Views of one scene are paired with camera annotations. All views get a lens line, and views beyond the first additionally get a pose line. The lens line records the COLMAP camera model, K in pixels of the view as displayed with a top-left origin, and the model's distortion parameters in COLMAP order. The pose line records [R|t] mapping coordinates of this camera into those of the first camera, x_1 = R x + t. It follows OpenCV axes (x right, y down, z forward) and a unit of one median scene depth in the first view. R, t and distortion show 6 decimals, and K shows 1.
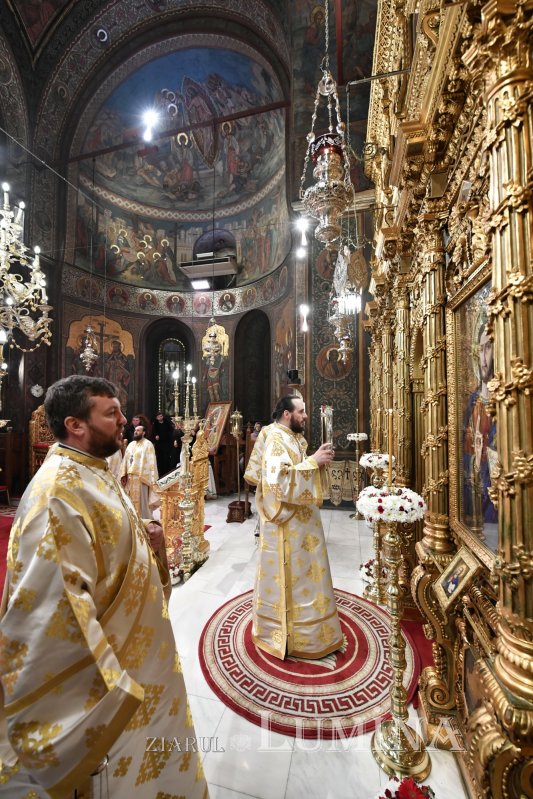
lens RADIAL K [[325.3, 0, 262.8], [0, 325.3, 400.4], [0, 0, 1]] dist [-0.008671, -0.000199]
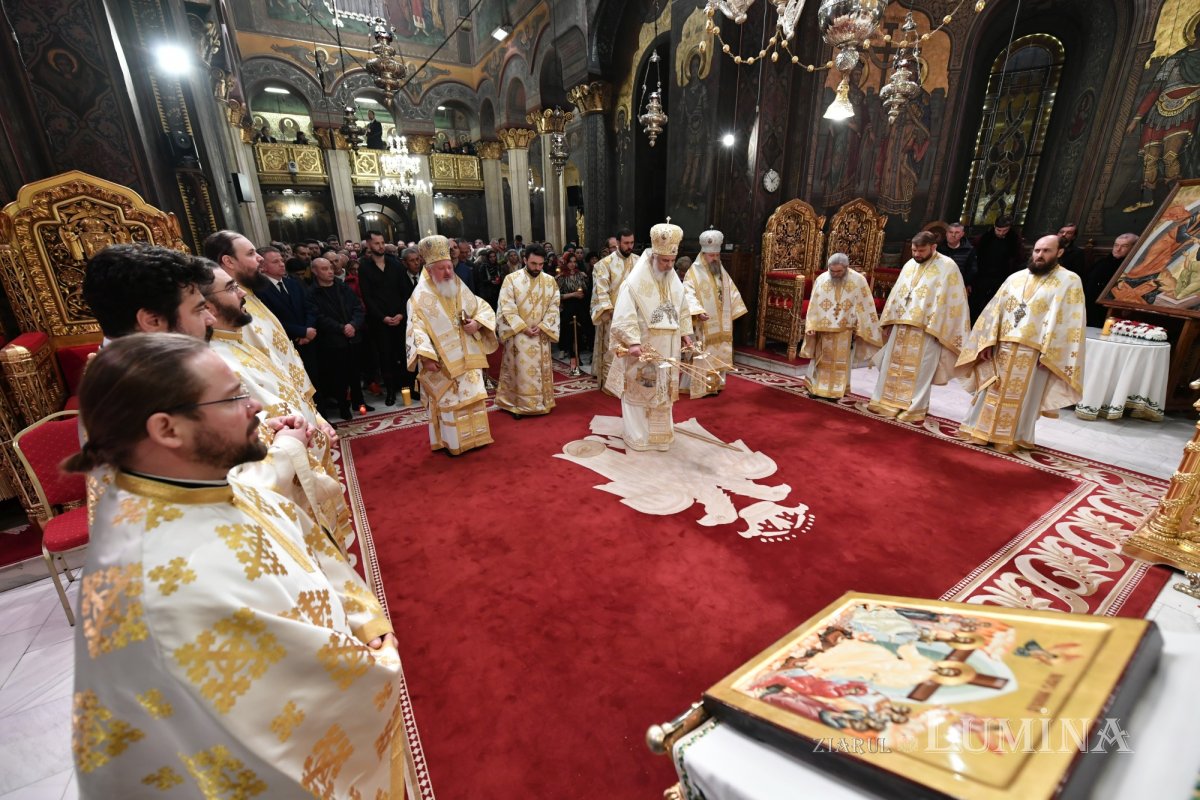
lens RADIAL K [[473.9, 0, 599.5], [0, 473.9, 398.3], [0, 0, 1]] dist [-0.007902, 0.000103]
pose [[0.722924, 0.211964, -0.657611, -0.217810], [0.042576, 0.936305, 0.348598, 0.023322], [0.689615, -0.280008, 0.667852, 0.069265]]
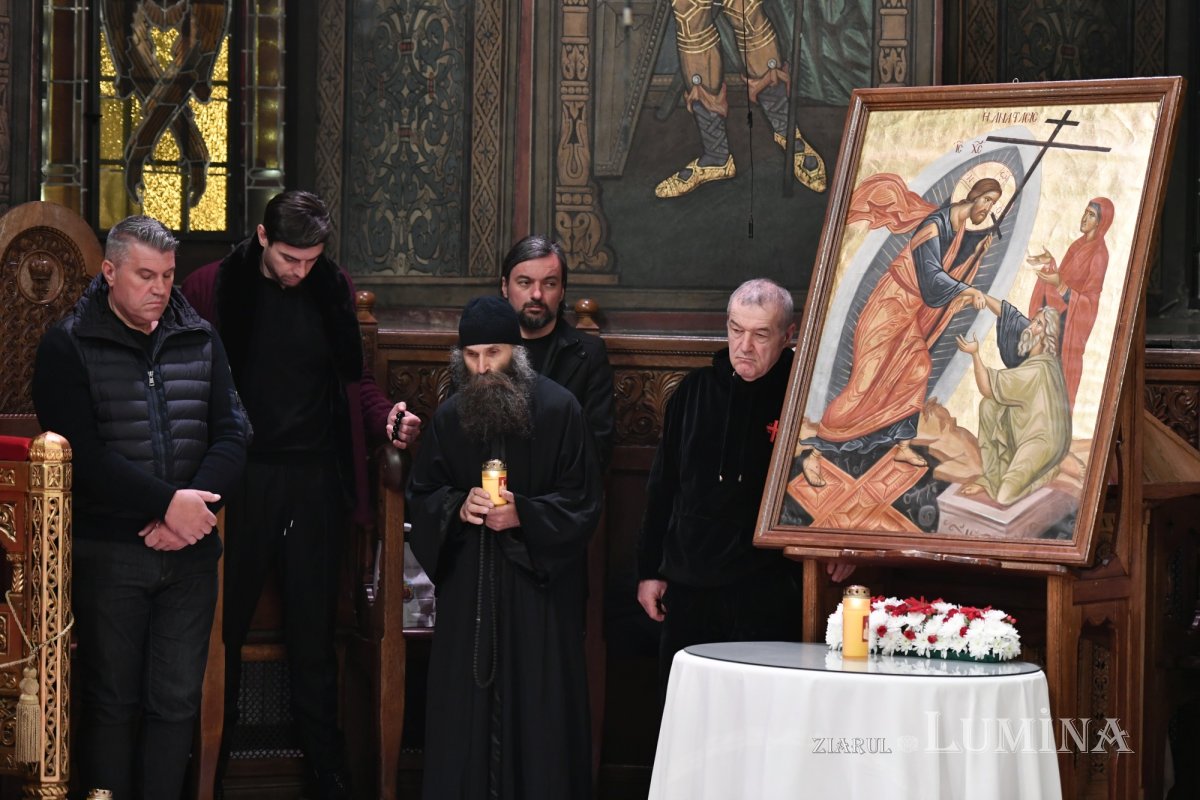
lens RADIAL K [[3573.4, 0, 602.1], [0, 3573.4, 406.4], [0, 0, 1]] dist [-0.170536, 0.000000]
pose [[0.981742, 0.008724, 0.190019, -0.415430], [-0.020843, 0.997866, 0.061874, 0.035276], [-0.189074, -0.064705, 0.979829, -0.104067]]
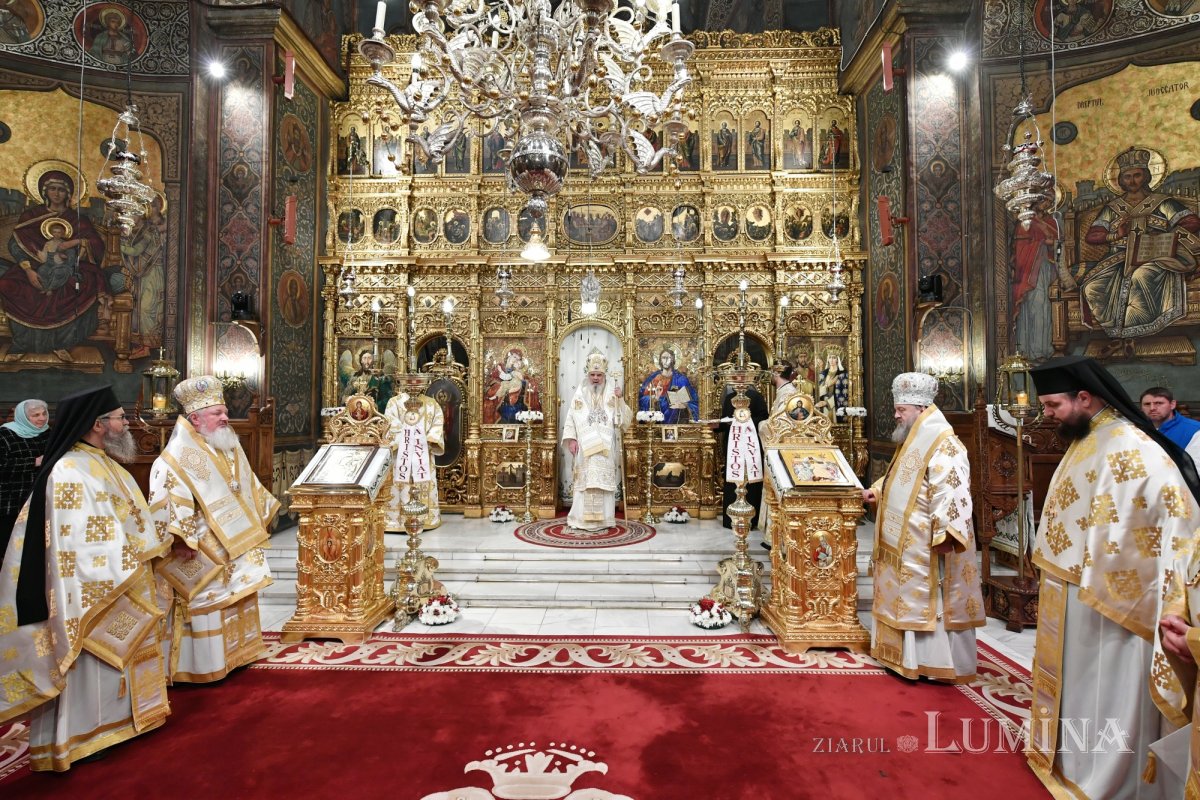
lens RADIAL K [[572.4, 0, 597.0], [0, 572.4, 398.2], [0, 0, 1]] dist [-0.005655, 0.000161]
pose [[-0.217525, 0.023452, 0.975773, -0.599632], [-0.037103, 0.998790, -0.032276, 0.055041], [-0.975349, -0.043225, -0.216392, 0.385752]]
